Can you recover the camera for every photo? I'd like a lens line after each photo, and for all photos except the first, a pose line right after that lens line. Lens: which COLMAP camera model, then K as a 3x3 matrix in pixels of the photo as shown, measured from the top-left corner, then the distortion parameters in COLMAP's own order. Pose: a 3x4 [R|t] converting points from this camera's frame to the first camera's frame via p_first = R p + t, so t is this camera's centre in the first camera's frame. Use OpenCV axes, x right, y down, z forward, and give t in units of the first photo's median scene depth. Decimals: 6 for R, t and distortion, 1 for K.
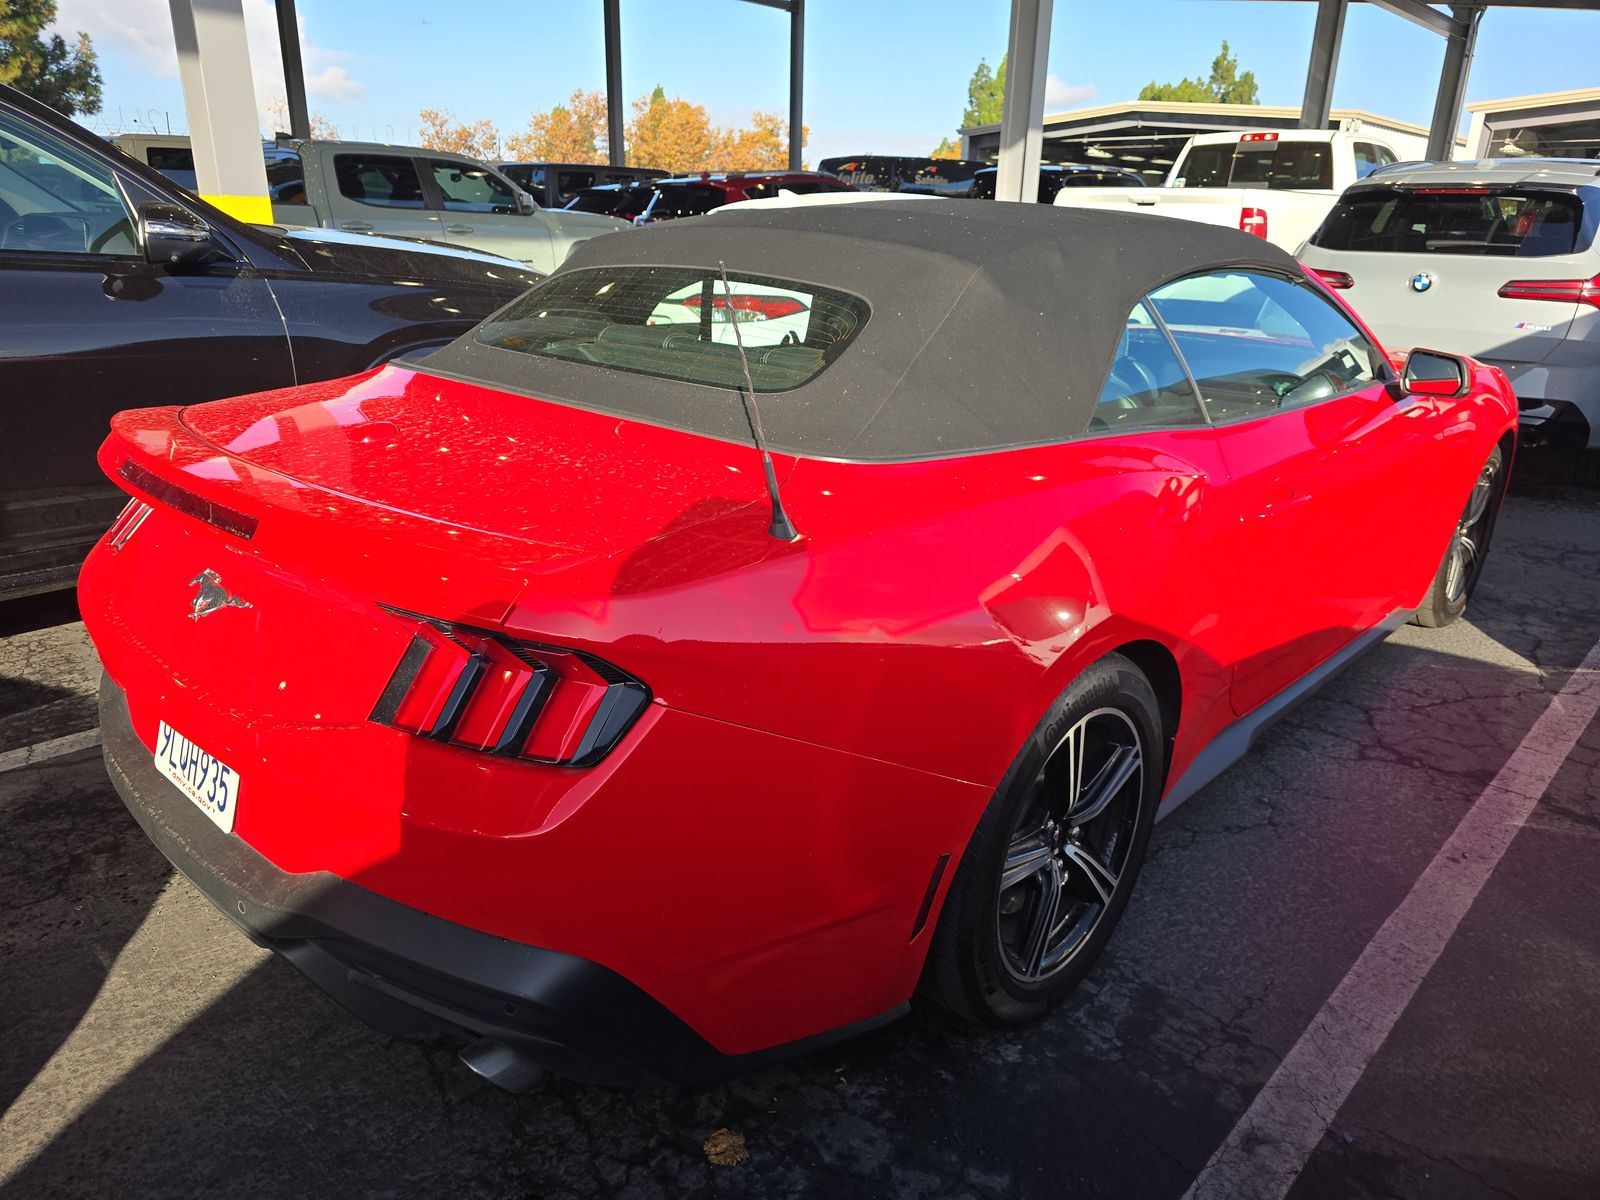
lens RADIAL K [[1096.0, 0, 806.1], [0, 1096.0, 598.0], [0, 0, 1]] dist [0.036620, -0.032369]
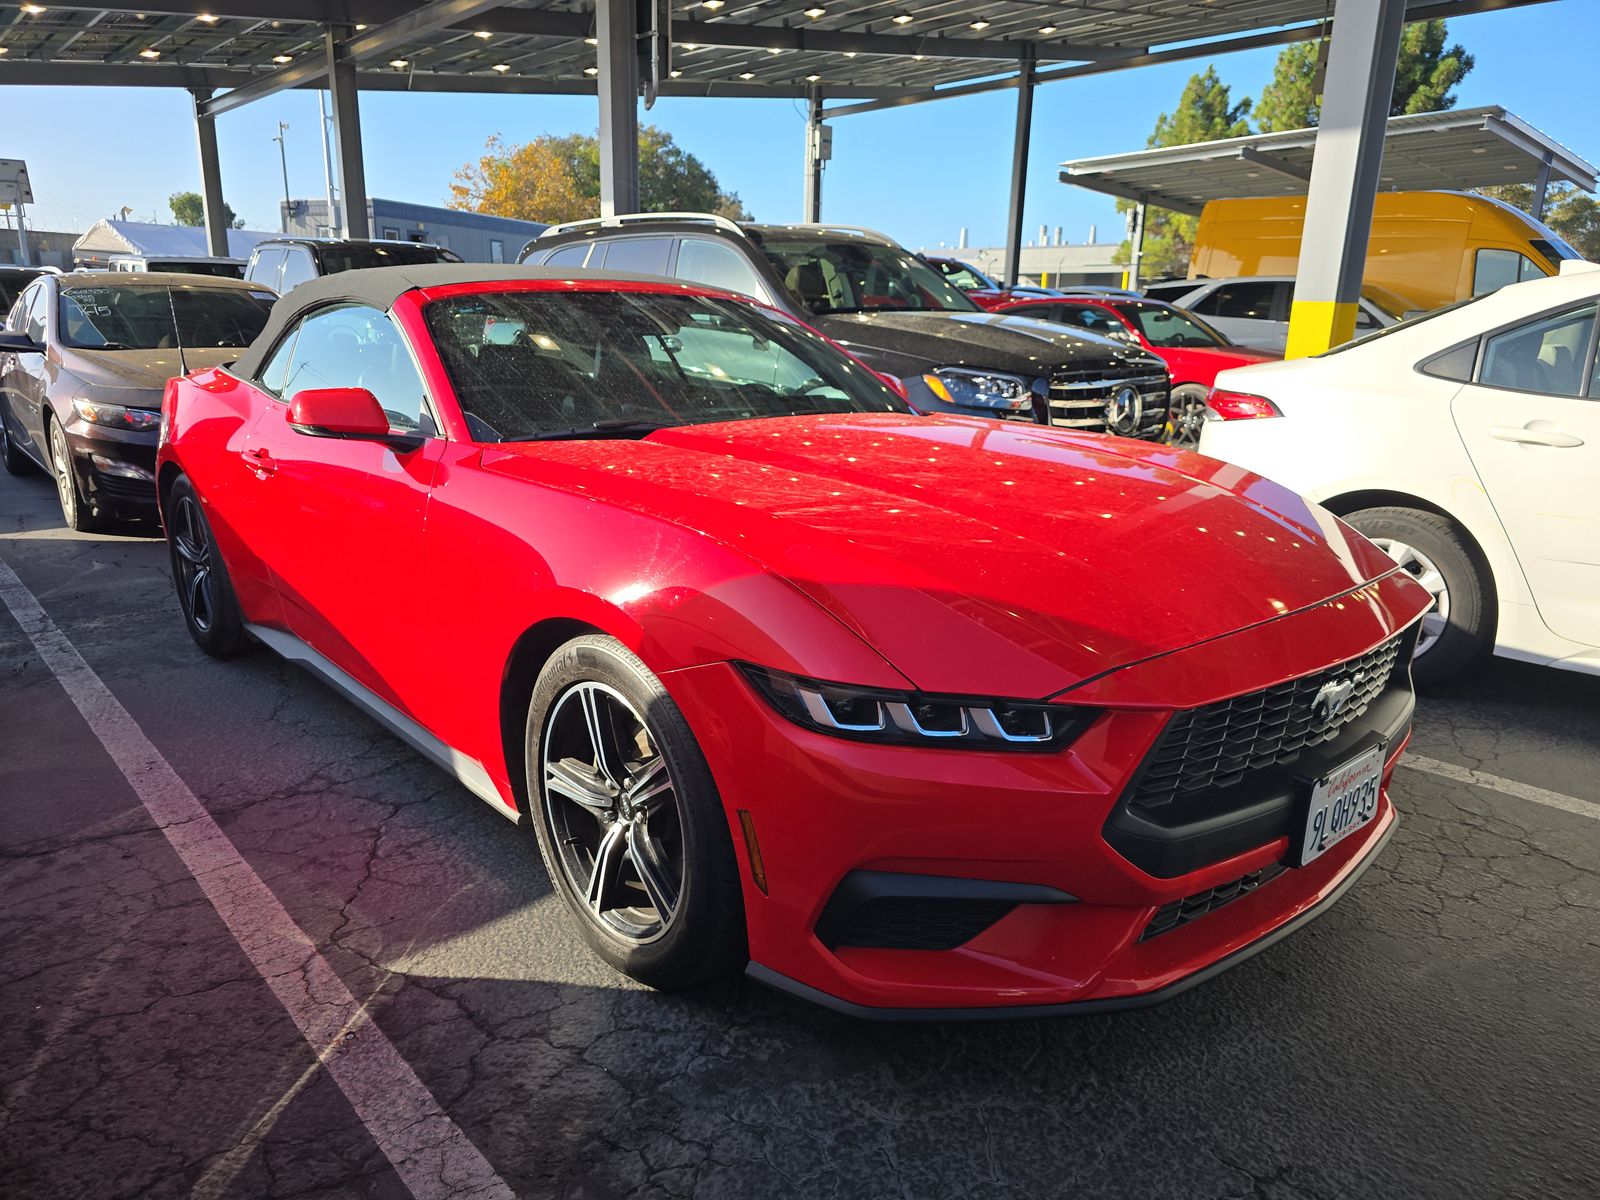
lens RADIAL K [[1096.0, 0, 806.1], [0, 1096.0, 598.0], [0, 0, 1]] dist [0.036620, -0.032369]
pose [[-0.090152, 0.241026, -0.966323, 1.175993], [-0.342371, 0.903638, 0.257332, -0.350452], [0.935230, 0.354040, 0.001055, 1.140206]]
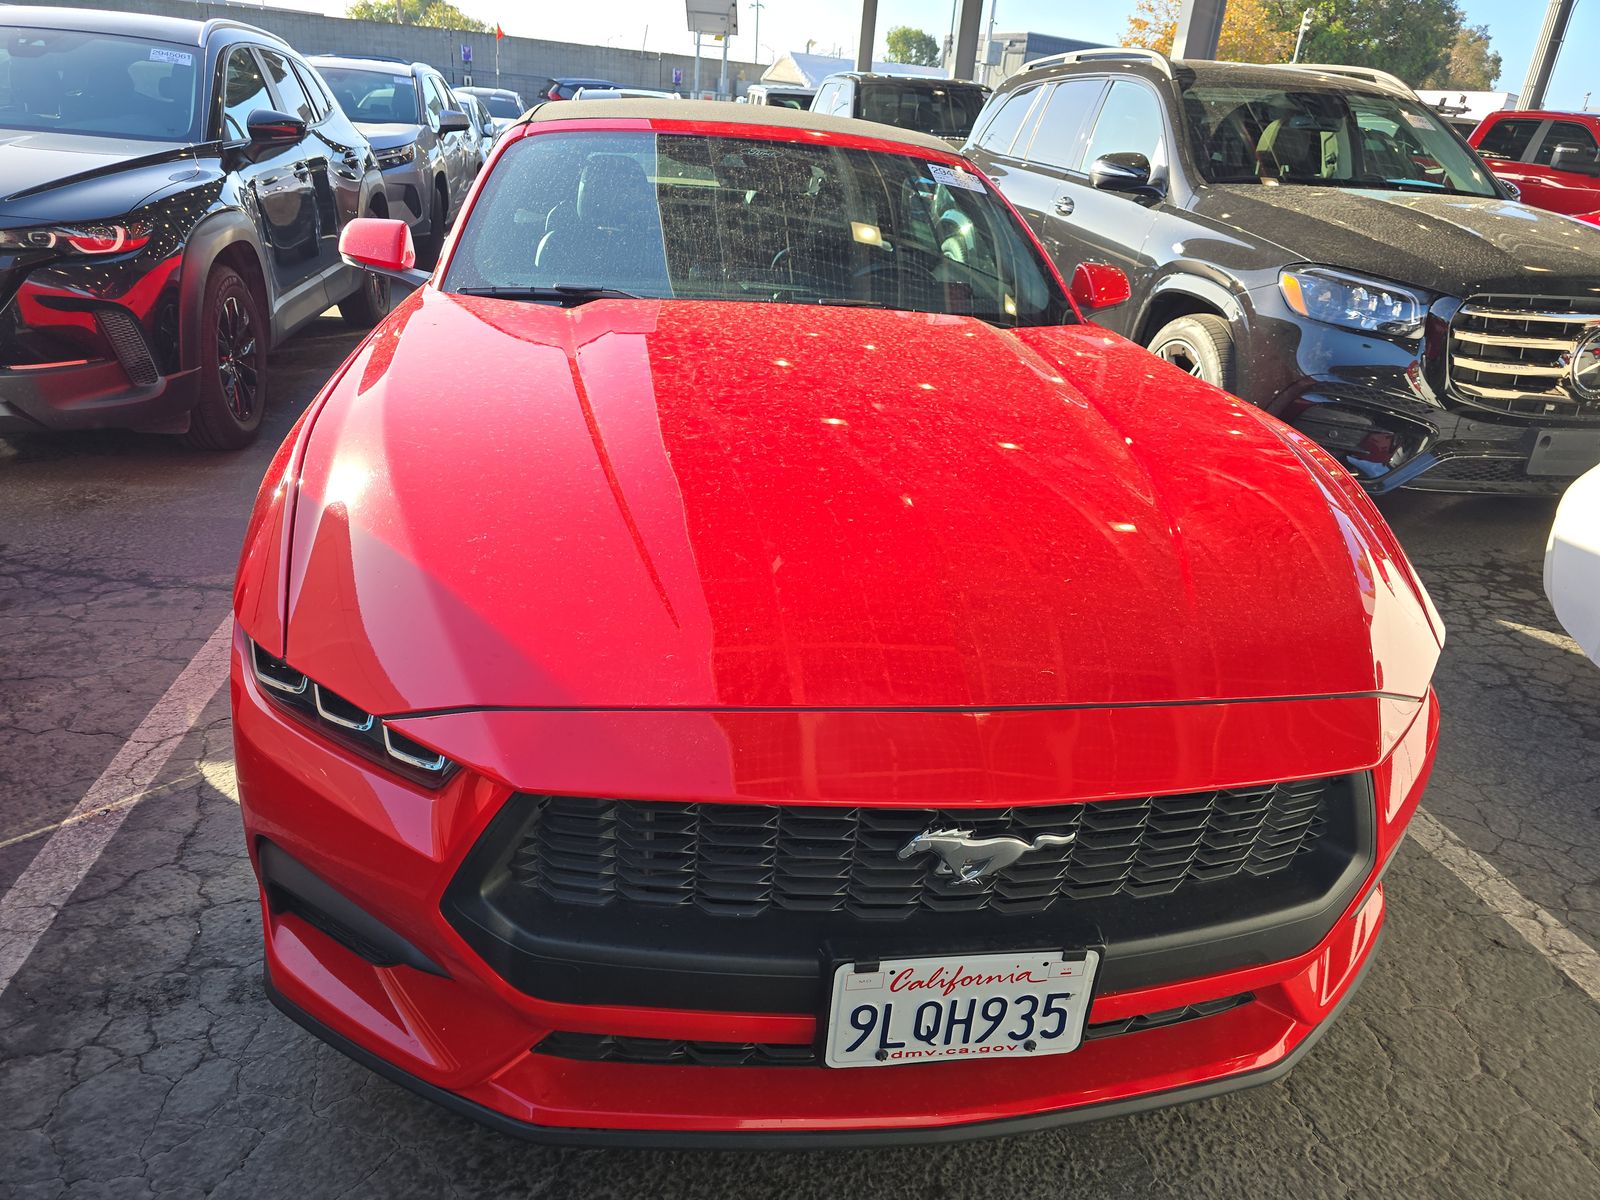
lens RADIAL K [[1096.0, 0, 806.1], [0, 1096.0, 598.0], [0, 0, 1]] dist [0.036620, -0.032369]
pose [[-0.612913, 0.262219, -0.745371, 0.905865], [-0.330946, 0.771407, 0.543513, -0.489259], [0.717504, 0.579804, -0.386025, 1.453020]]
